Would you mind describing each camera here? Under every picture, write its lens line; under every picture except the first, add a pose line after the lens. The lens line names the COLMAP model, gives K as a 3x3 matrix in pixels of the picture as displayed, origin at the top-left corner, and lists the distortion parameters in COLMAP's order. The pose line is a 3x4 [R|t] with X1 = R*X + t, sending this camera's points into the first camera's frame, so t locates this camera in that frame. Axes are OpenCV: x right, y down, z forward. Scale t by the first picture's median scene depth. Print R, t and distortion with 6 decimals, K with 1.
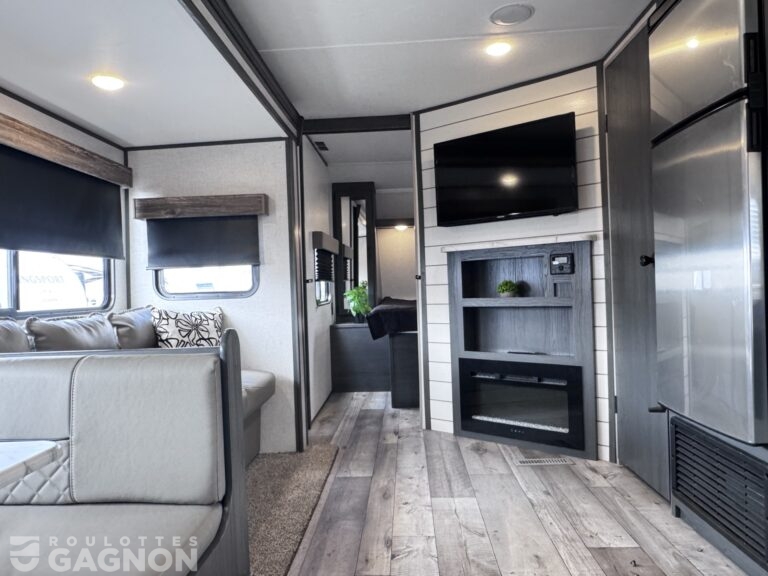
lens RADIAL K [[538.8, 0, 375.0], [0, 538.8, 286.6], [0, 0, 1]] dist [-0.006090, -0.000056]
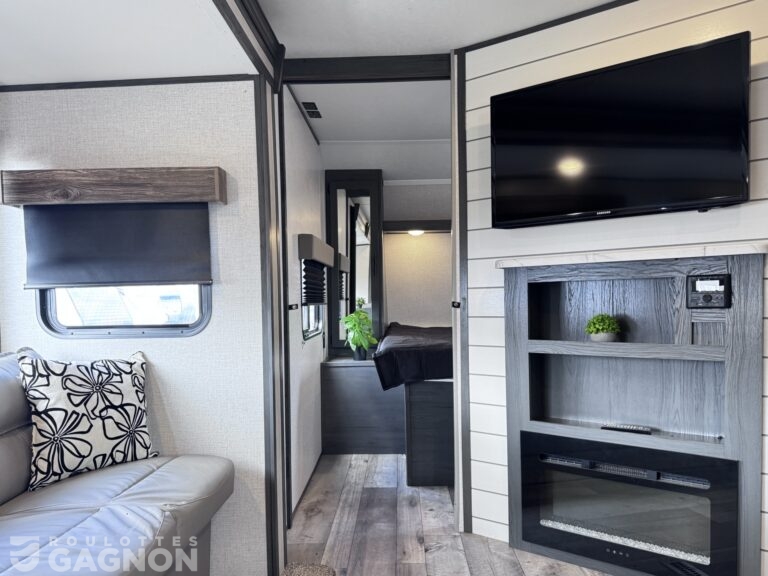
lens RADIAL K [[583.4, 0, 382.0], [0, 583.4, 321.2], [0, 0, 1]] dist [0.006044, -0.005479]
pose [[0.999494, 0.014574, 0.028269, -0.035628], [-0.015577, 0.999245, 0.035594, -0.023958], [-0.027729, -0.036017, 0.998966, 0.317302]]
